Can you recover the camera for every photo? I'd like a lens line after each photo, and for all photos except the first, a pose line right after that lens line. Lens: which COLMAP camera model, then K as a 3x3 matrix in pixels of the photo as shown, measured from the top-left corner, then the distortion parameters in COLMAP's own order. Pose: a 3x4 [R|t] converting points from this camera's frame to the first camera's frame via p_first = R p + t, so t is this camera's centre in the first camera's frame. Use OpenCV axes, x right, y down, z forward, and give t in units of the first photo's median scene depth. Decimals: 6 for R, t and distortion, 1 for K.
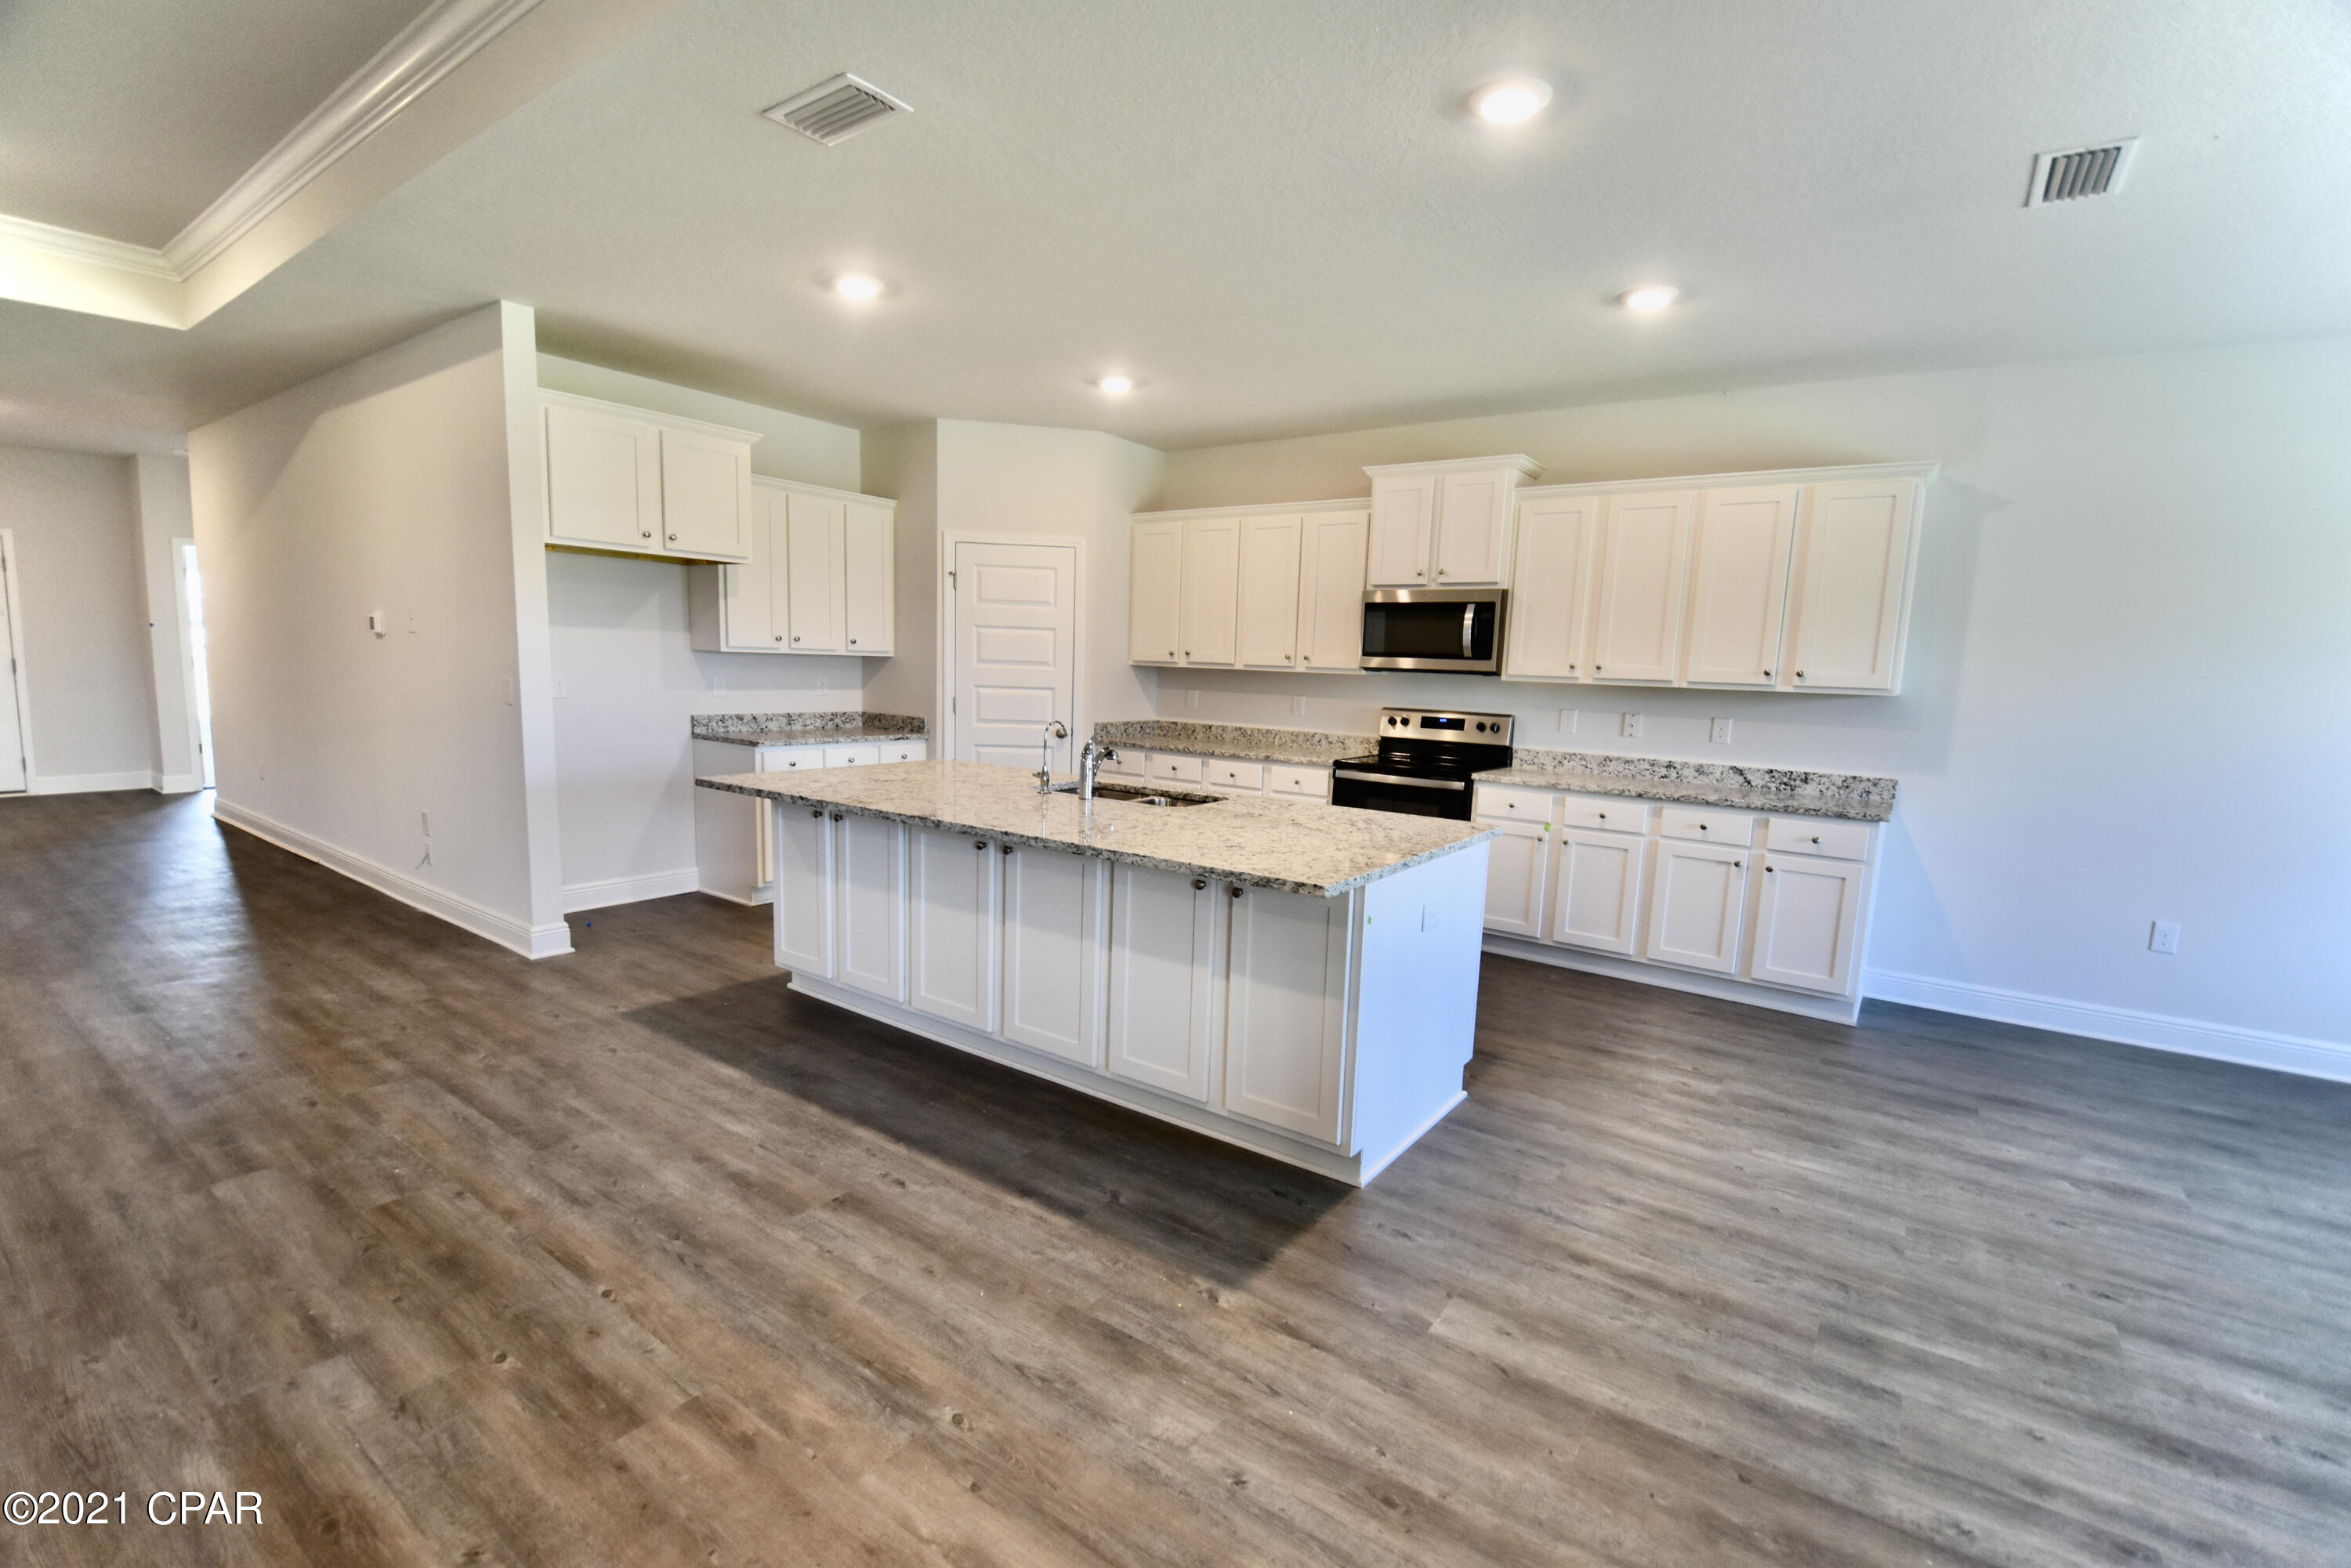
lens RADIAL K [[1030.8, 0, 1172.0], [0, 1030.8, 803.4], [0, 0, 1]] dist [0.006156, -0.015696]
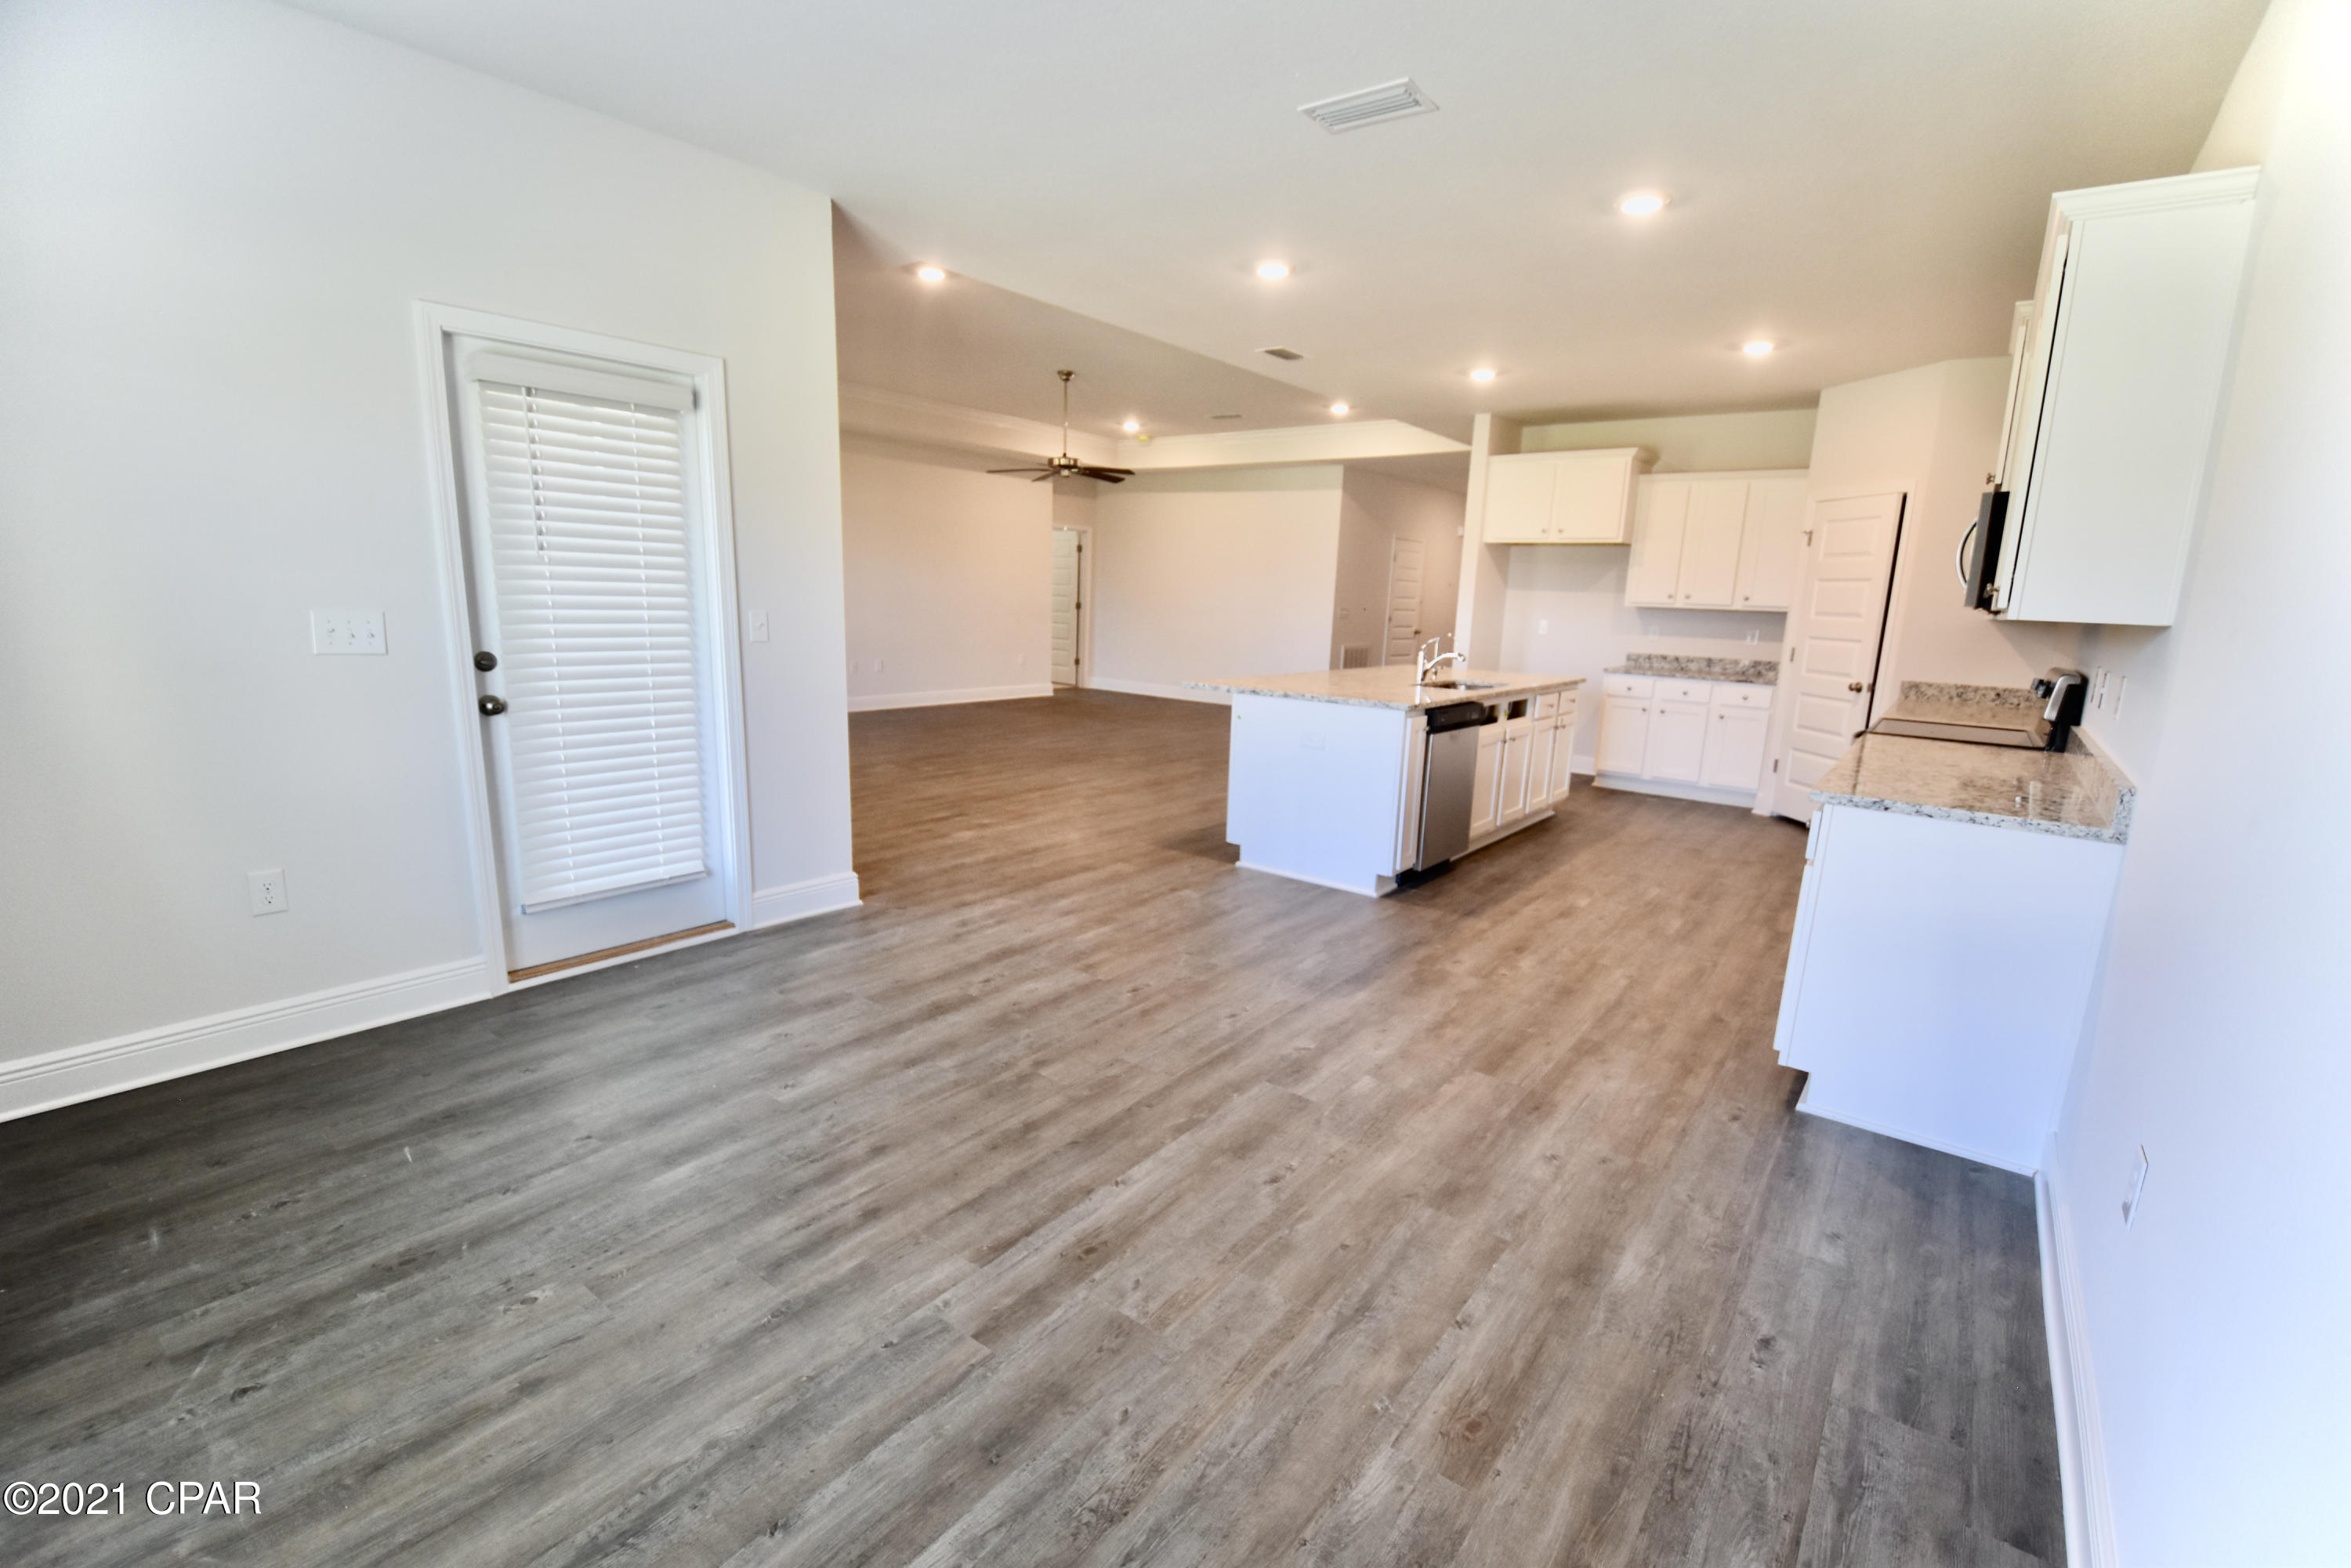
lens RADIAL K [[1030.8, 0, 1166.9], [0, 1030.8, 787.1], [0, 0, 1]] dist [0.006156, -0.015696]
pose [[-0.034405, 0.151217, -0.987902, 1.202407], [-0.175195, 0.972268, 0.154925, -0.017792], [0.983932, 0.178406, -0.006958, 0.518245]]
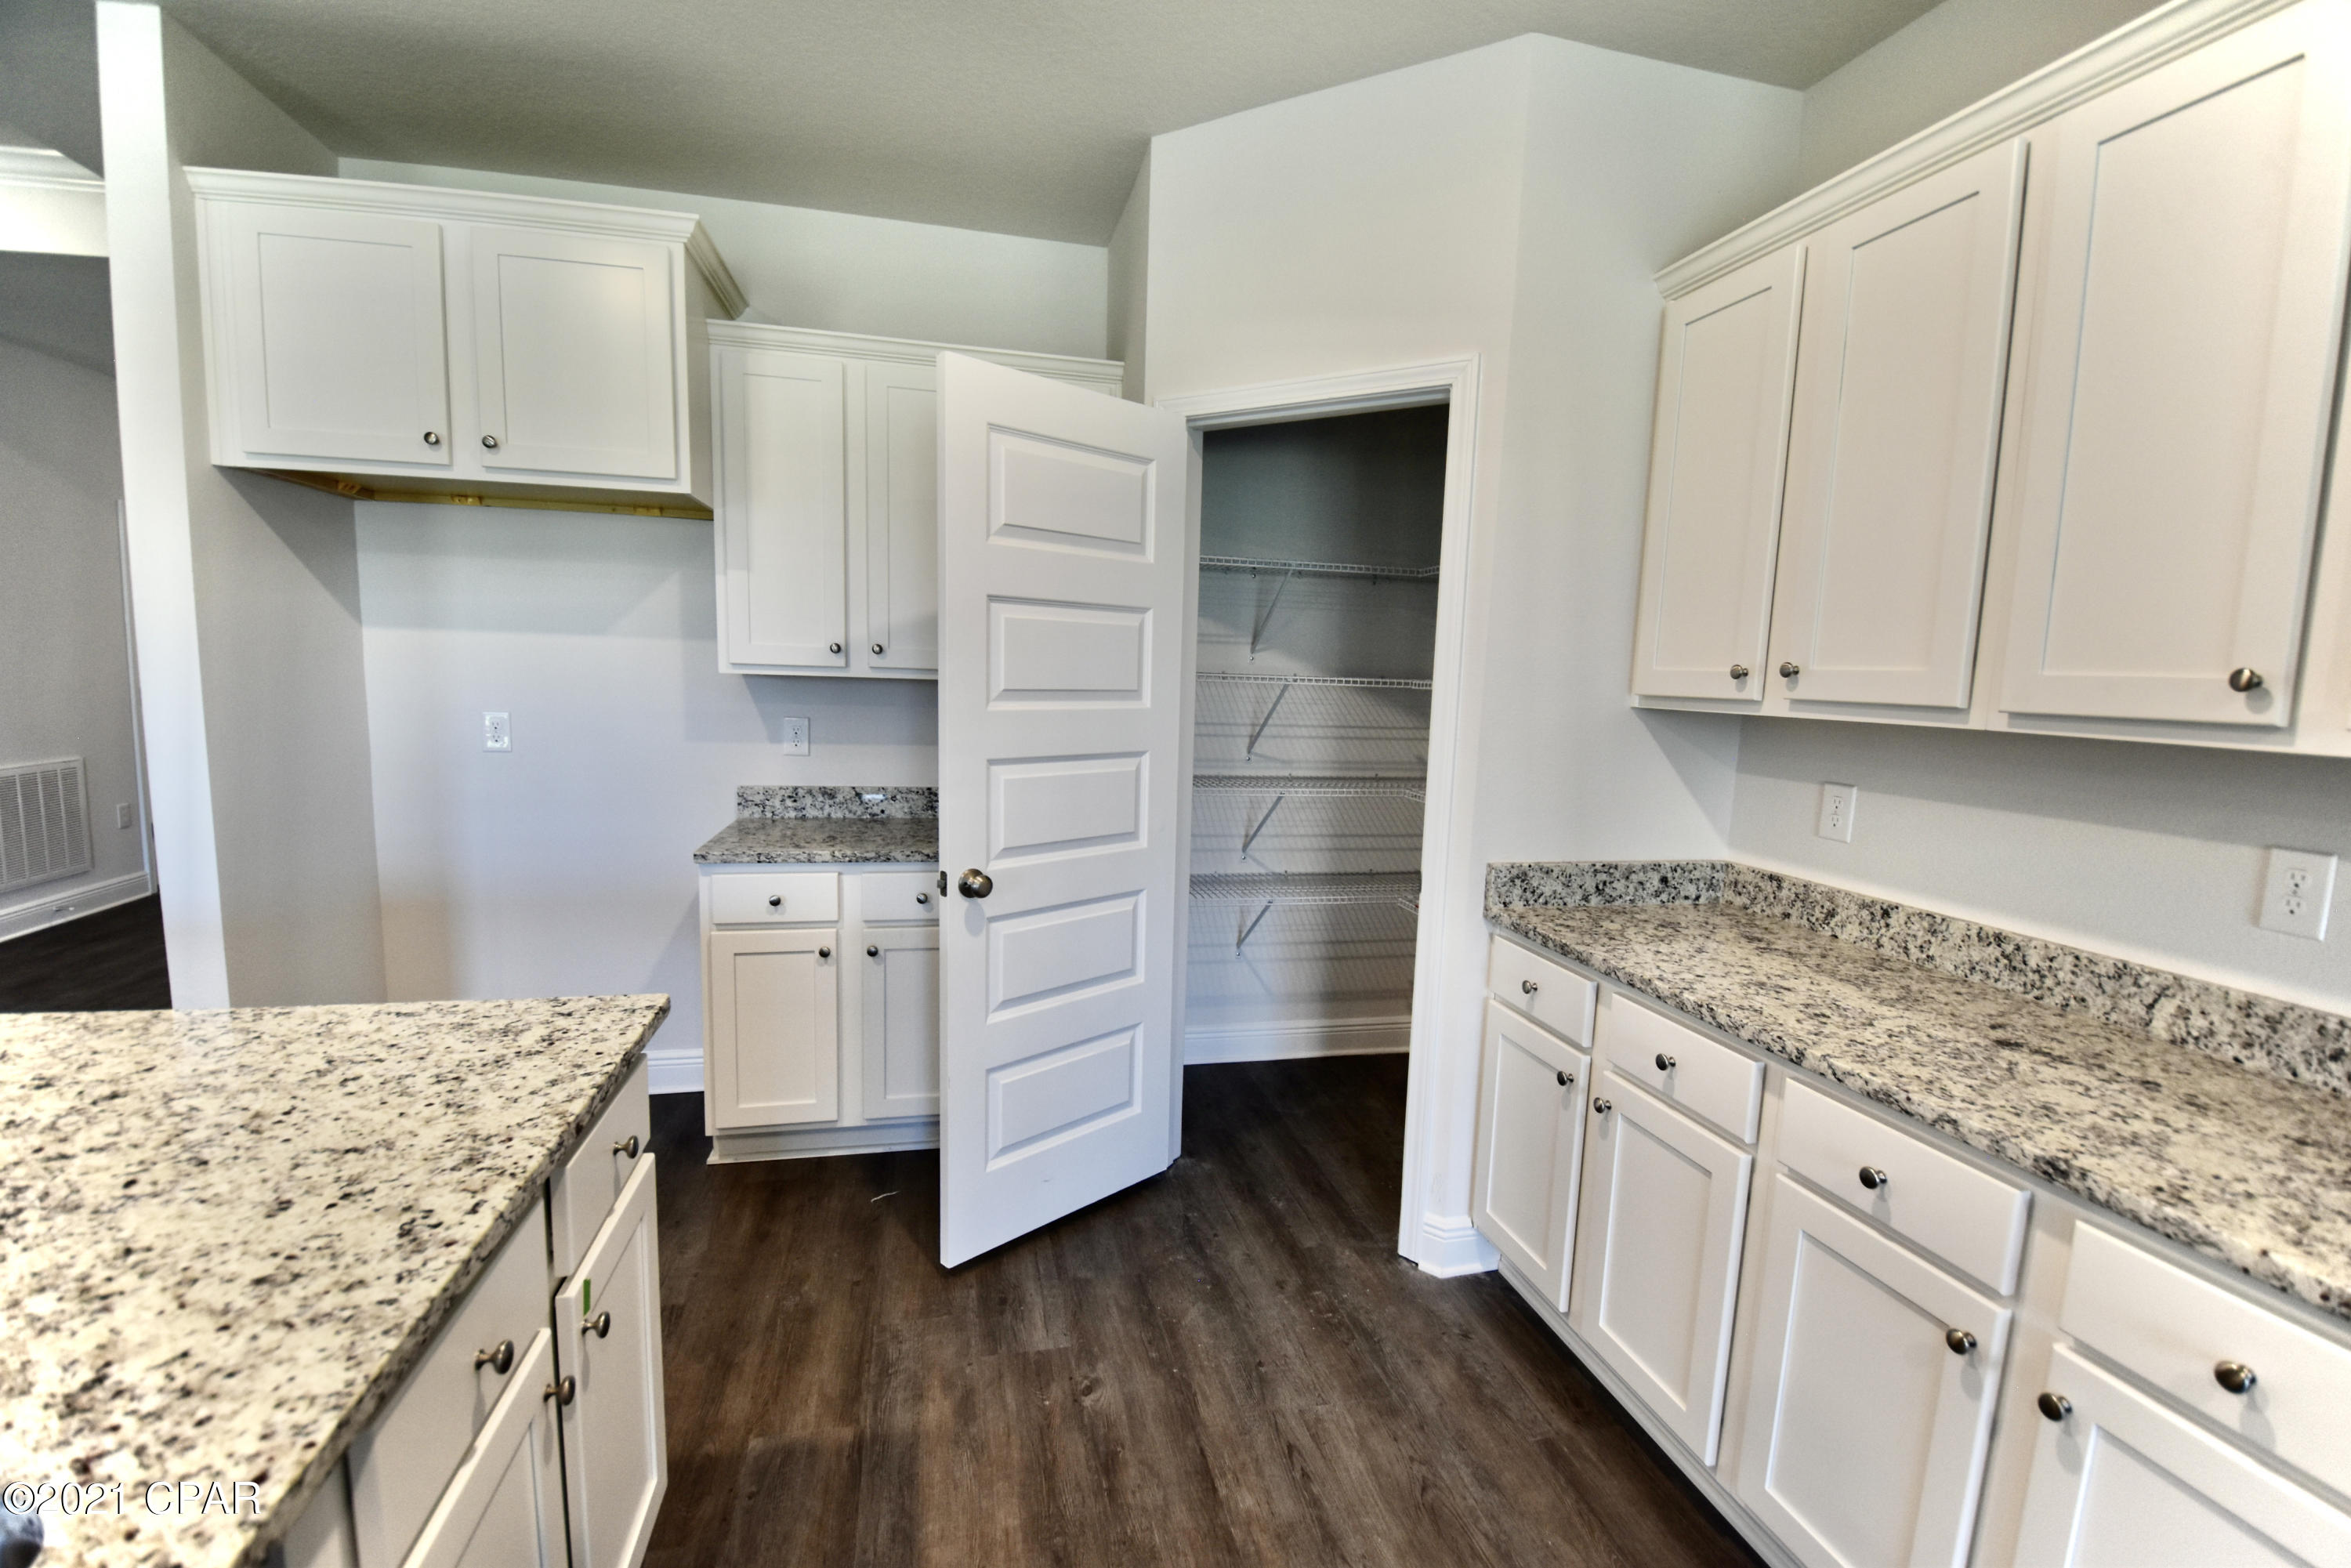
lens RADIAL K [[1030.8, 0, 1173.4], [0, 1030.8, 800.2], [0, 0, 1]] dist [0.006156, -0.015696]
pose [[0.750533, 0.071035, -0.657004, 0.109847], [-0.096915, 0.995288, -0.003100, -0.121862], [0.653688, 0.066000, 0.753881, 0.894422]]
